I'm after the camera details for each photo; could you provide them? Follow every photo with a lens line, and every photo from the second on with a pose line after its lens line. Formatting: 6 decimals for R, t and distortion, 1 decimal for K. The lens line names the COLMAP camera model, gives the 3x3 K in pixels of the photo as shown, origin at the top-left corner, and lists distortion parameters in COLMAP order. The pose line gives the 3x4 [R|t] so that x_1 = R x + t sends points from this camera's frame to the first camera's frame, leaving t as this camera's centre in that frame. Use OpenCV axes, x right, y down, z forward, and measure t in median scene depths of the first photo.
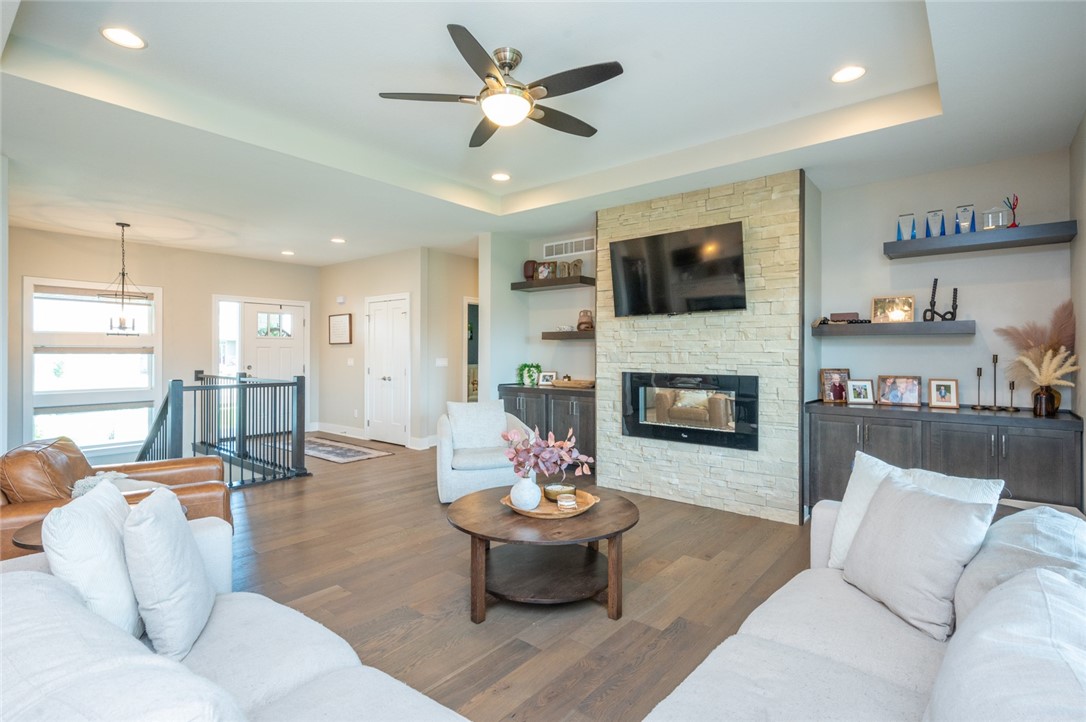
lens RADIAL K [[523.3, 0, 547.3], [0, 523.3, 354.7], [0, 0, 1]] dist [0.000824, 0.000302]
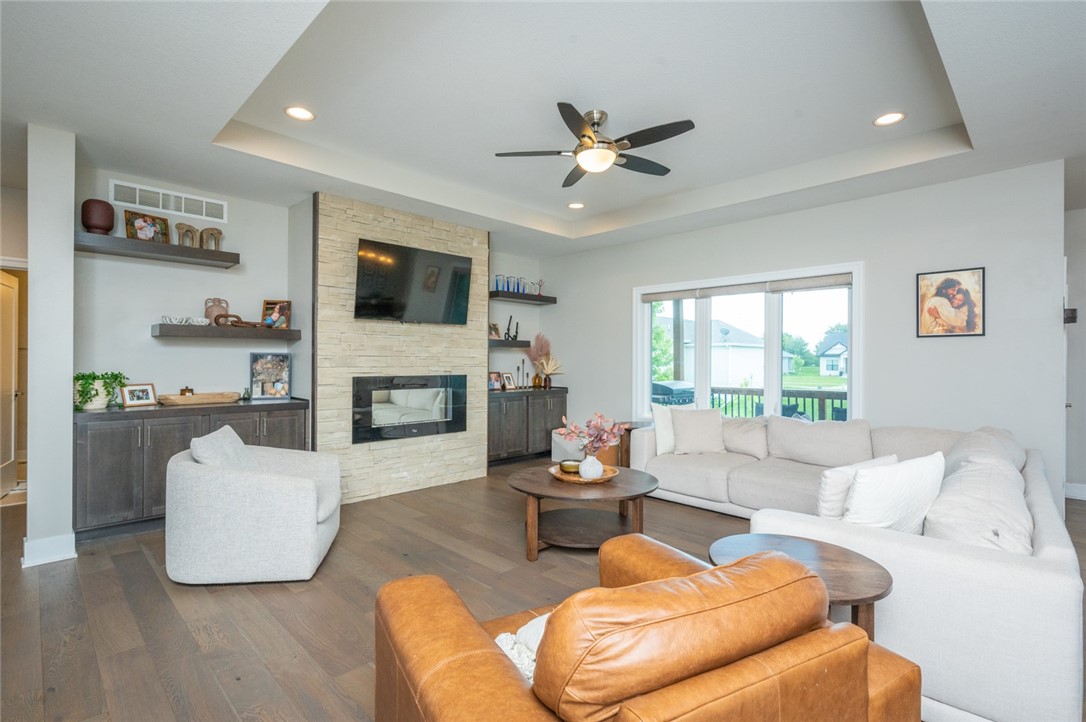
lens RADIAL K [[502.5, 0, 538.0], [0, 502.5, 362.2], [0, 0, 1]] dist [-0.002140, -0.000110]
pose [[0.100062, -0.003116, 0.994976, -0.761168], [-0.000321, 0.999995, 0.003164, 0.004005], [-0.994981, -0.000636, 0.100061, 0.610308]]
